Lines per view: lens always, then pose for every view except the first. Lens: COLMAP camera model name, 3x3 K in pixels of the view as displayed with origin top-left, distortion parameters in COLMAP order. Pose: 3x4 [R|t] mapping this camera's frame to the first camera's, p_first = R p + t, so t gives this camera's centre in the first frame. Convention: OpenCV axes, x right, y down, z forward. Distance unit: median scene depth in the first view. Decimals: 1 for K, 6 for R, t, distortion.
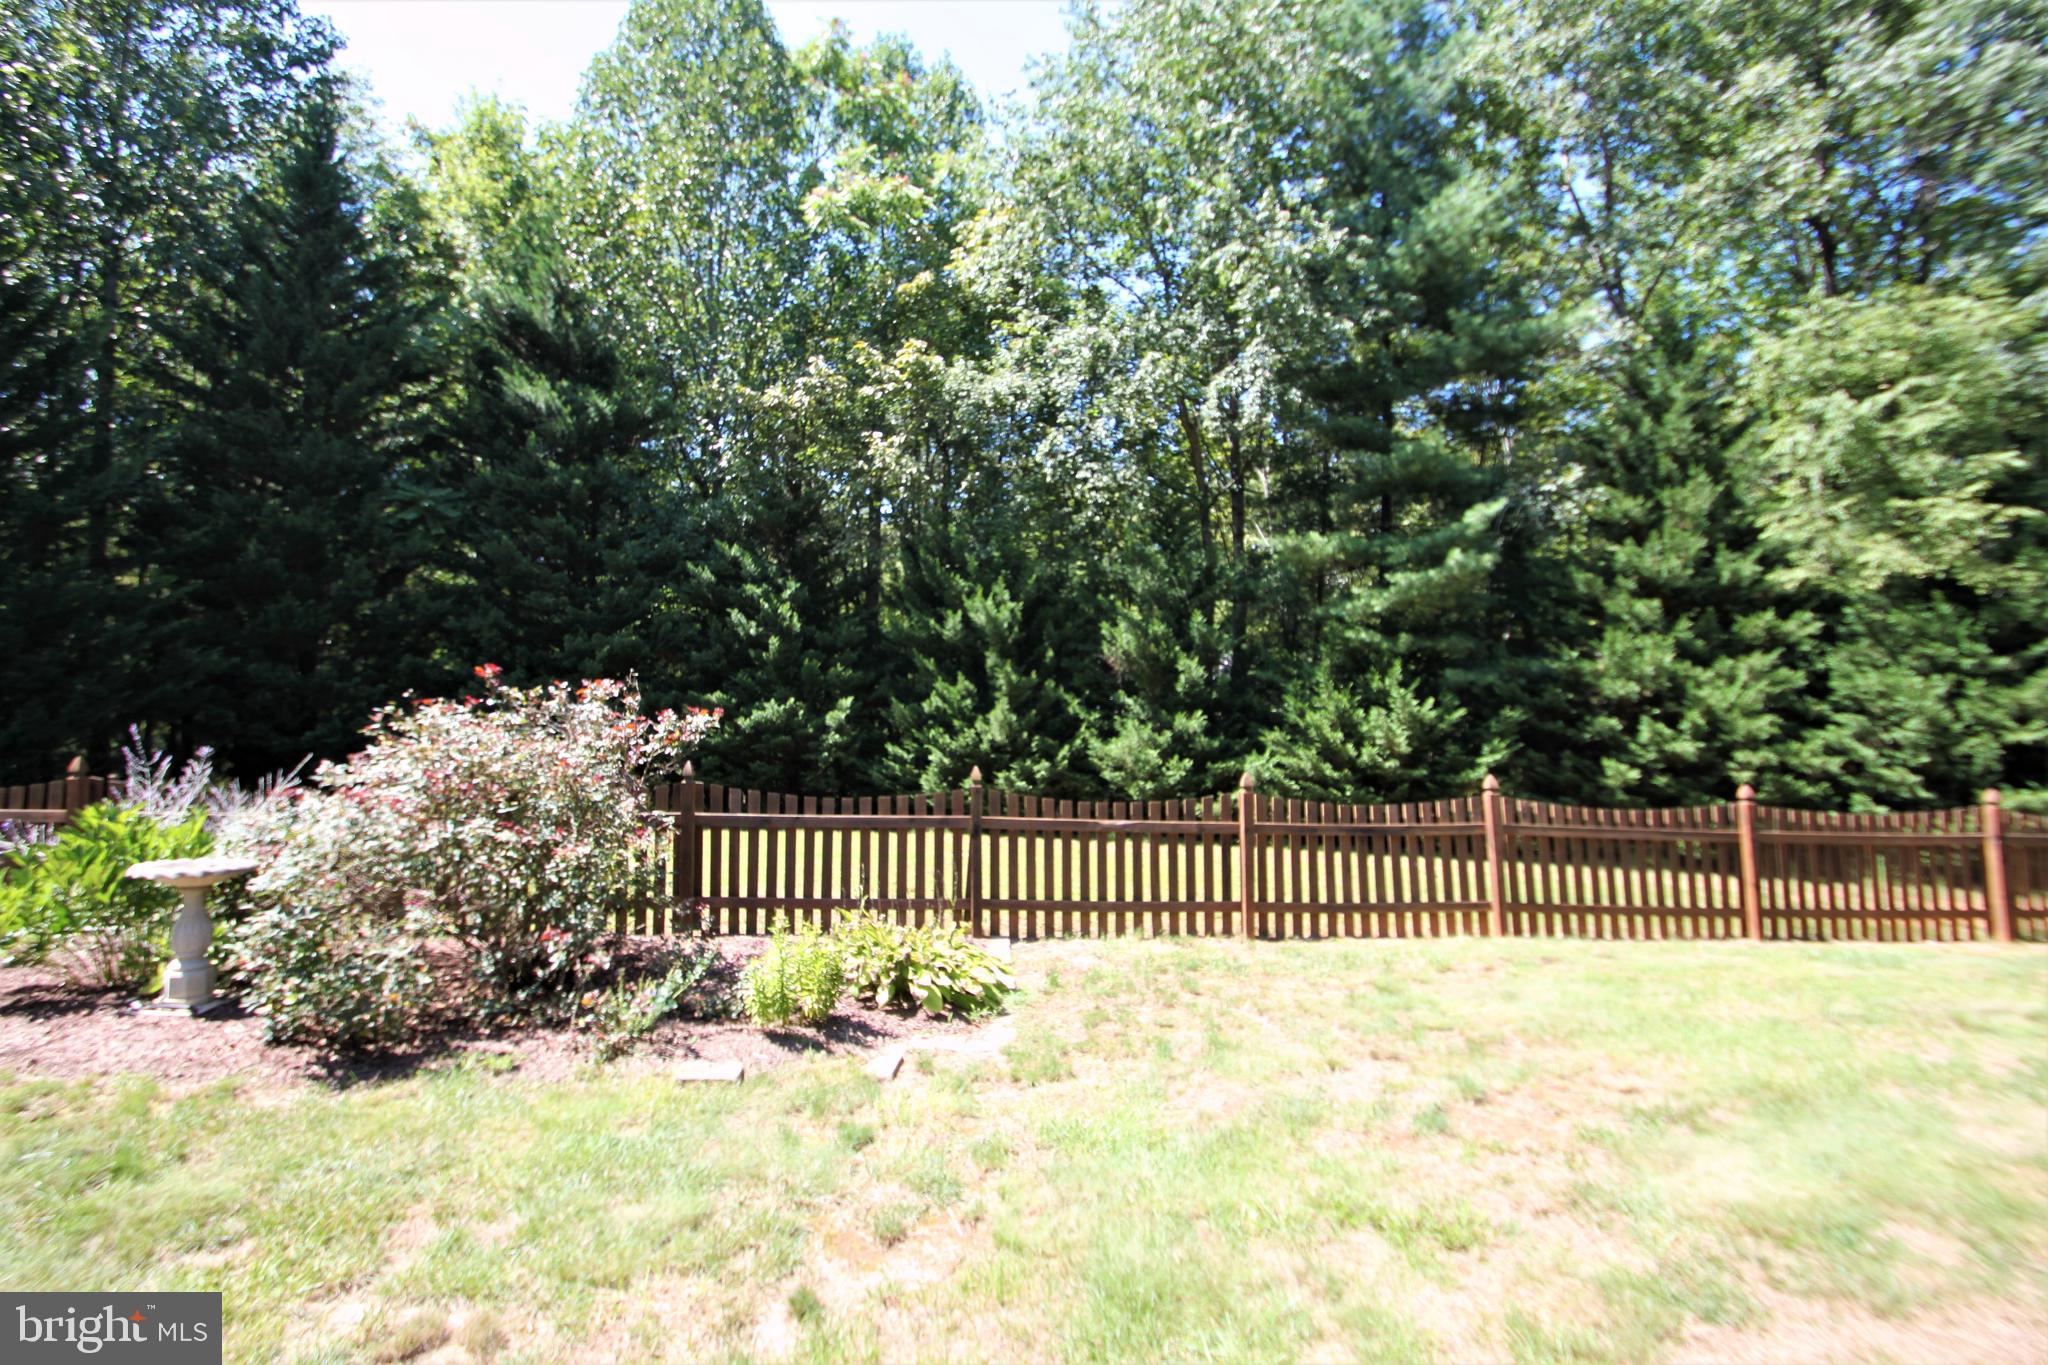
lens RADIAL K [[953.7, 0, 1007.7], [0, 953.7, 664.6], [0, 0, 1]] dist [0.001753, -0.010747]
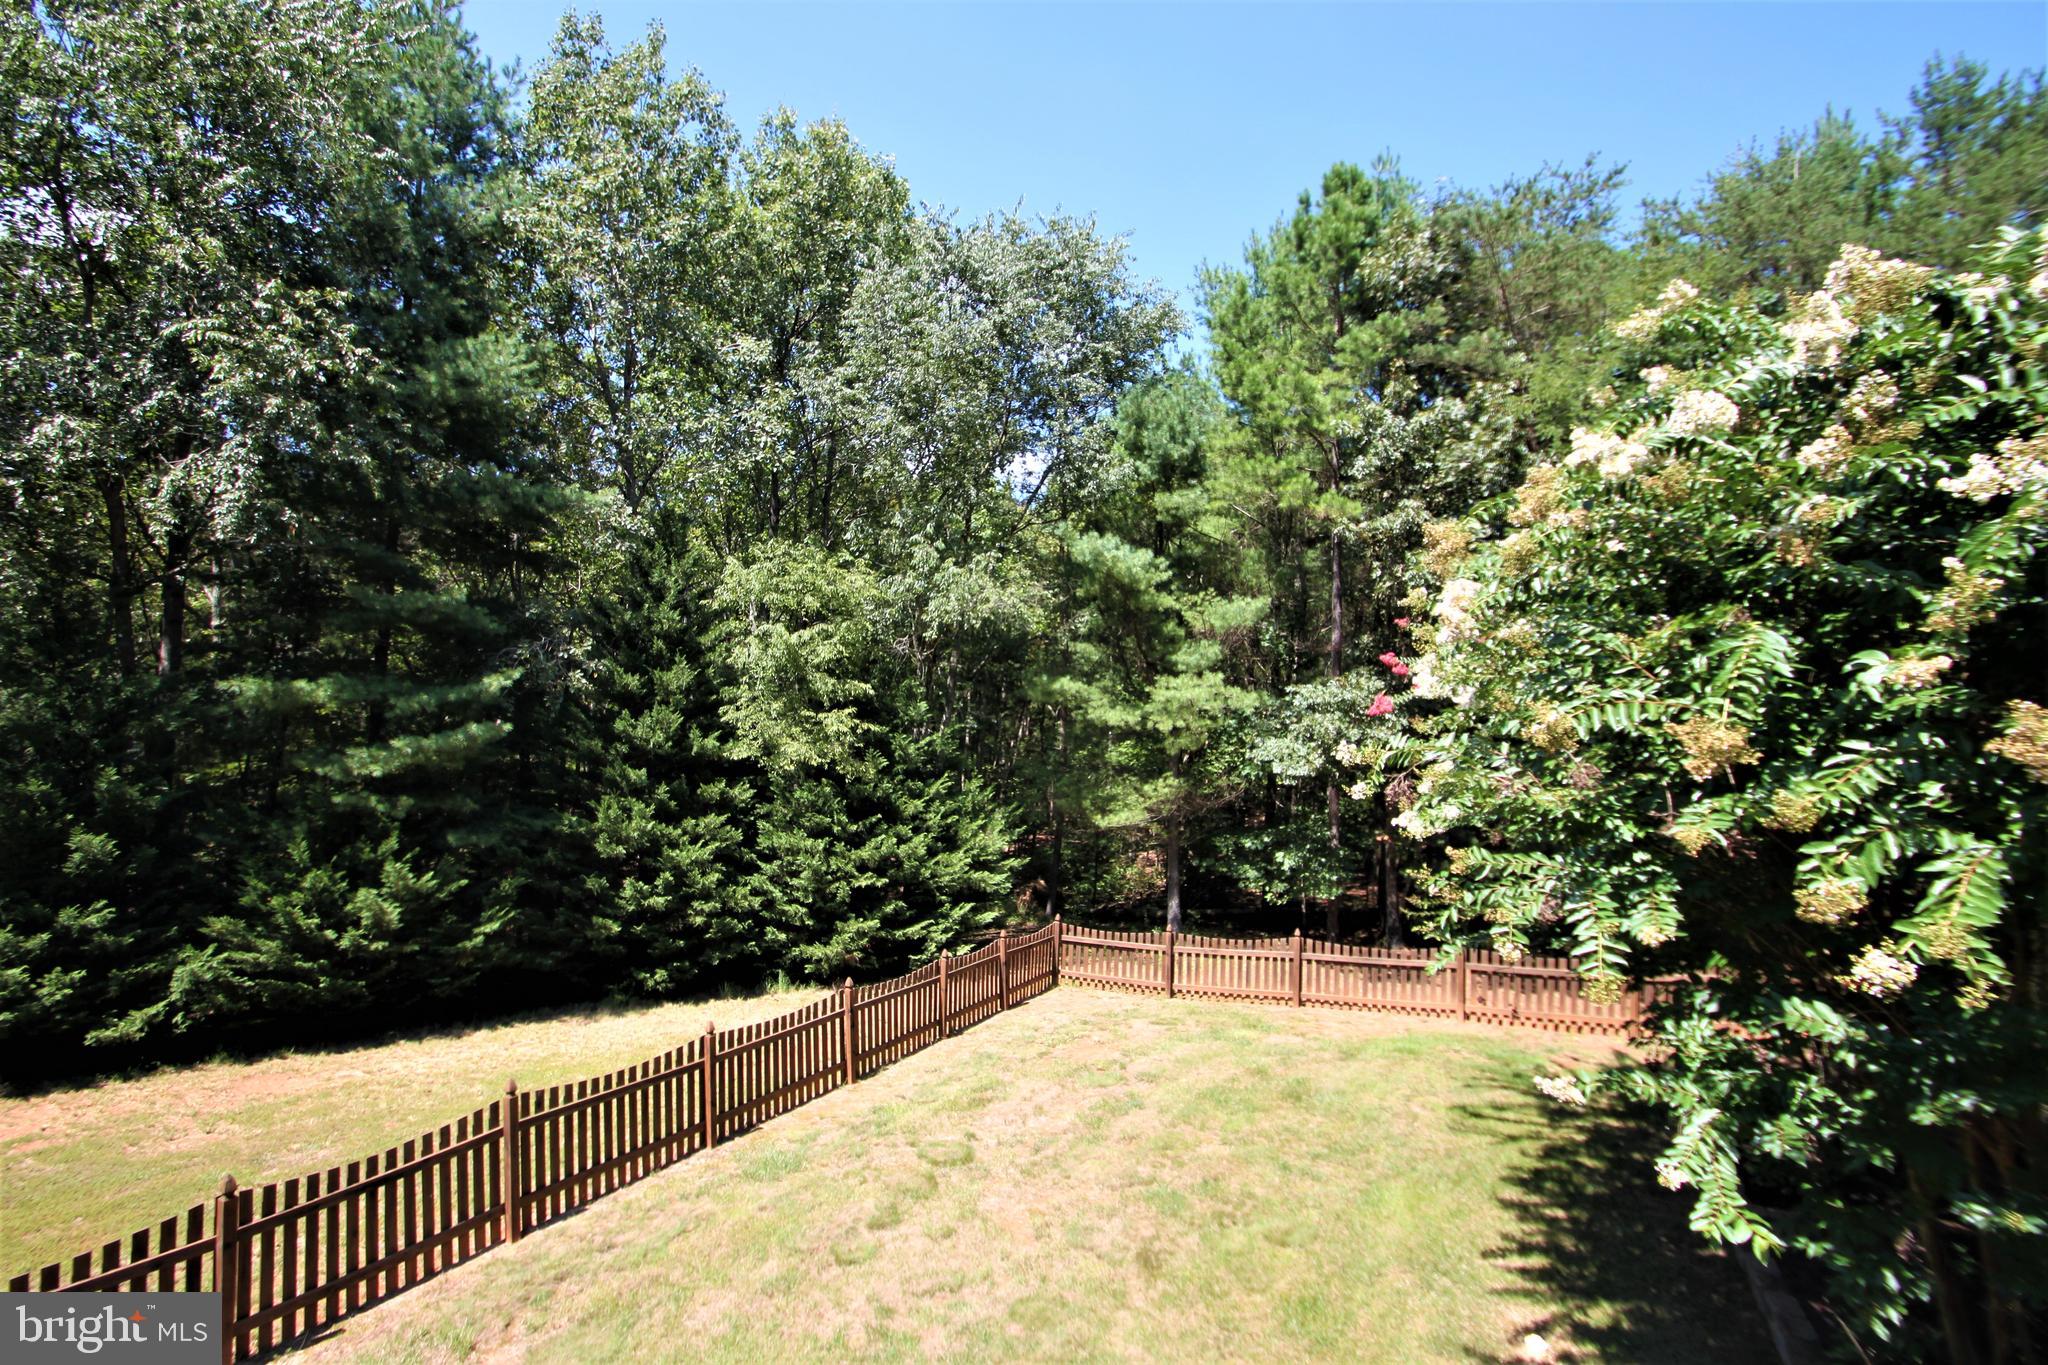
lens RADIAL K [[953.7, 0, 1006.2], [0, 953.7, 663.8], [0, 0, 1]] dist [0.001753, -0.010747]
pose [[0.544485, 0.063339, 0.836376, -0.048647], [-0.056239, 0.997658, -0.038942, -0.156965], [-0.836883, -0.025834, 0.546771, 0.003617]]
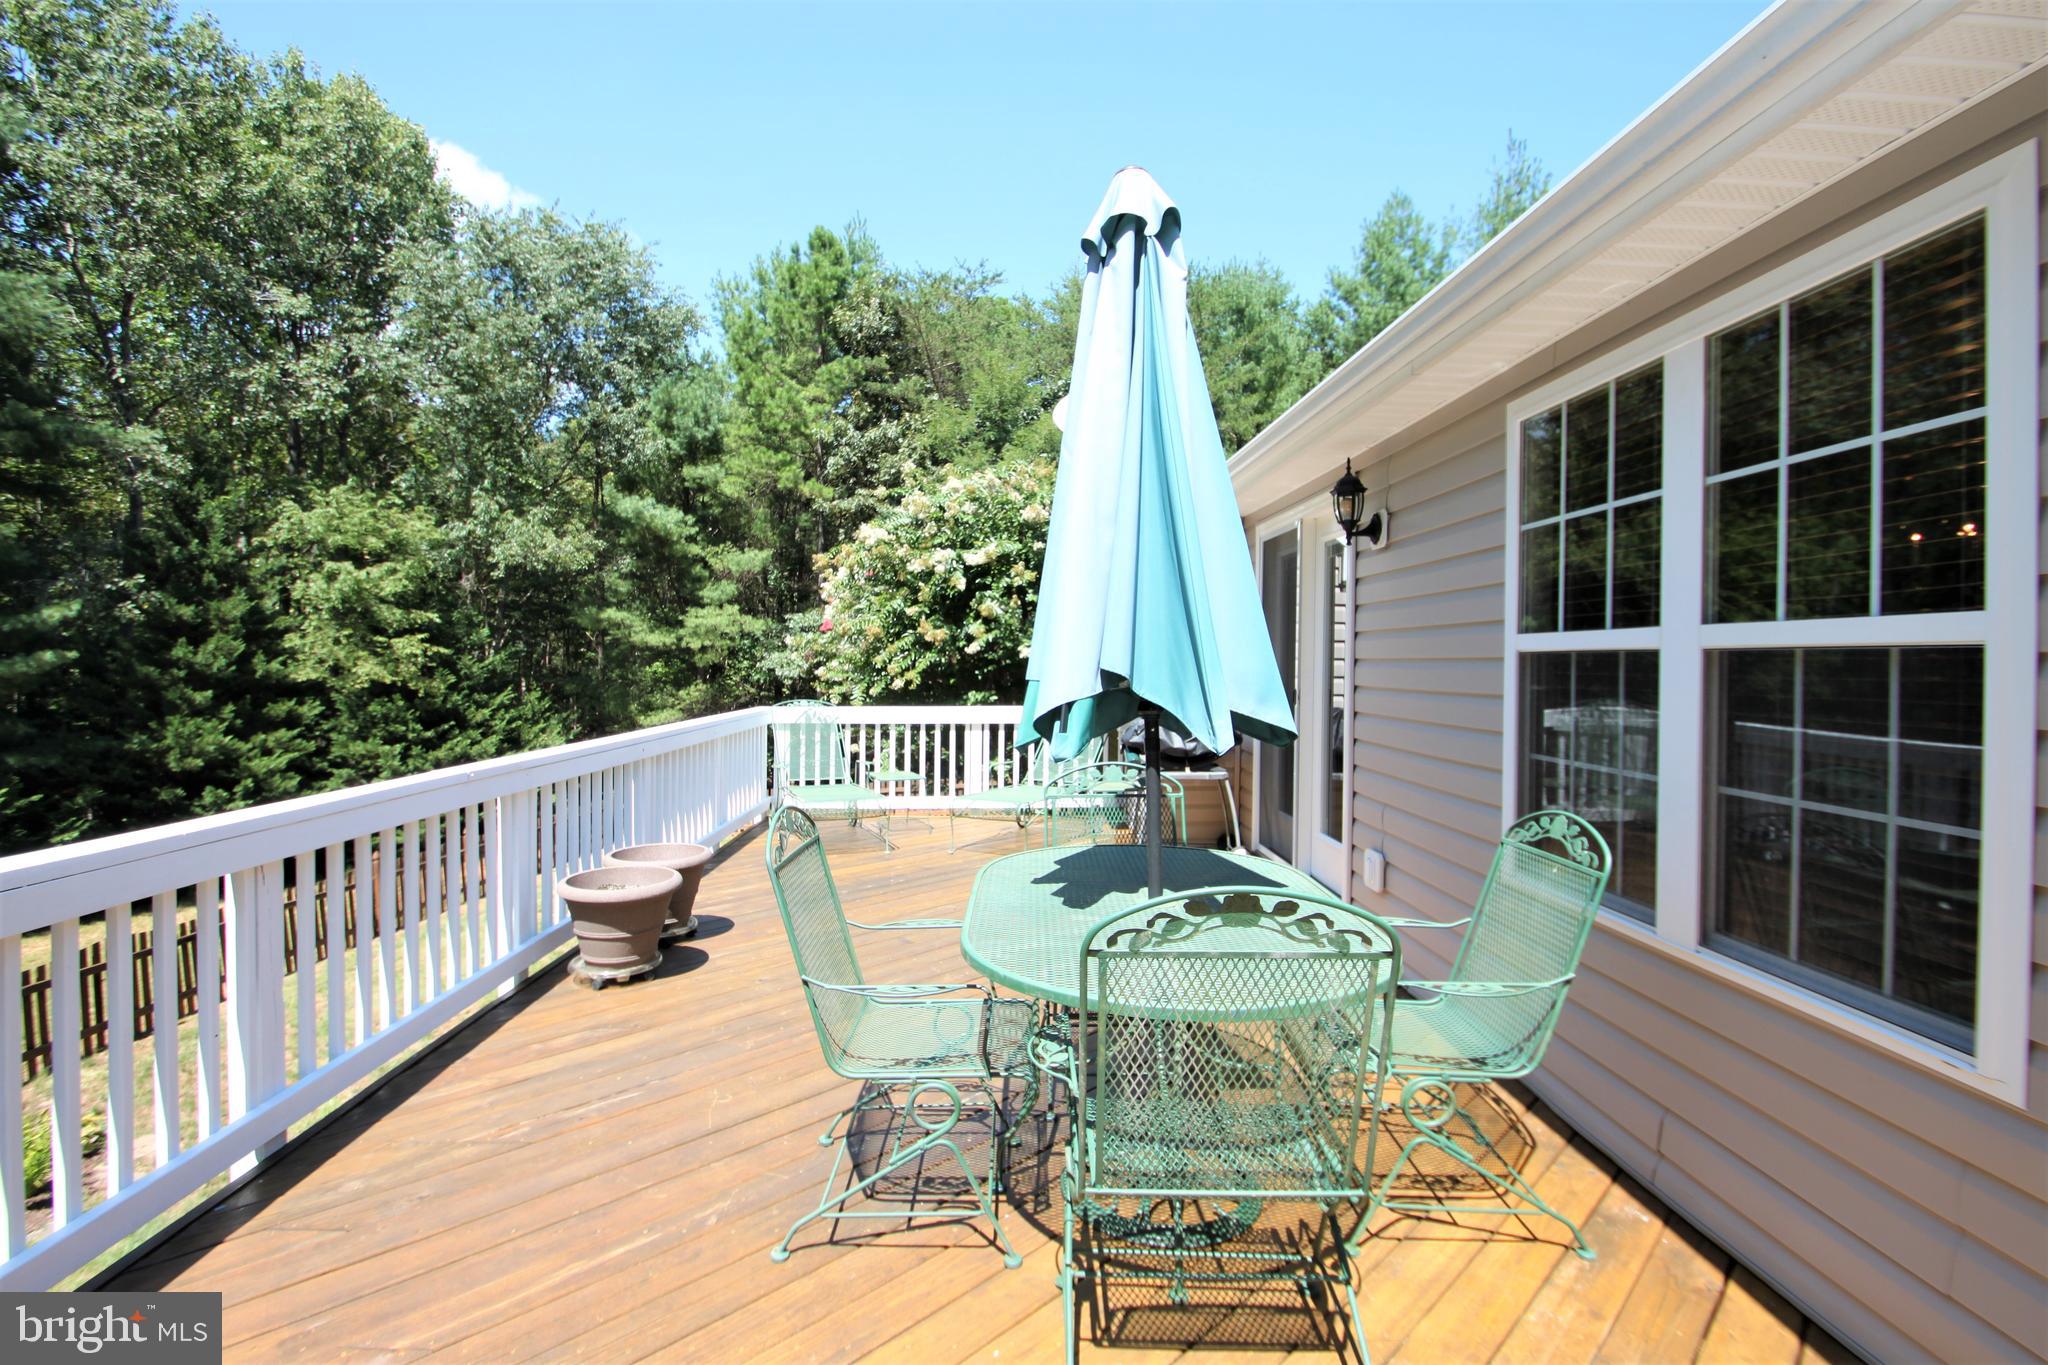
lens RADIAL K [[953.7, 0, 1017.9], [0, 953.7, 674.7], [0, 0, 1]] dist [0.001753, -0.010747]
pose [[0.072702, -0.018932, 0.997174, -0.461211], [-0.038990, 0.999002, 0.021810, -0.143778], [-0.996591, -0.040466, 0.071891, -0.155749]]
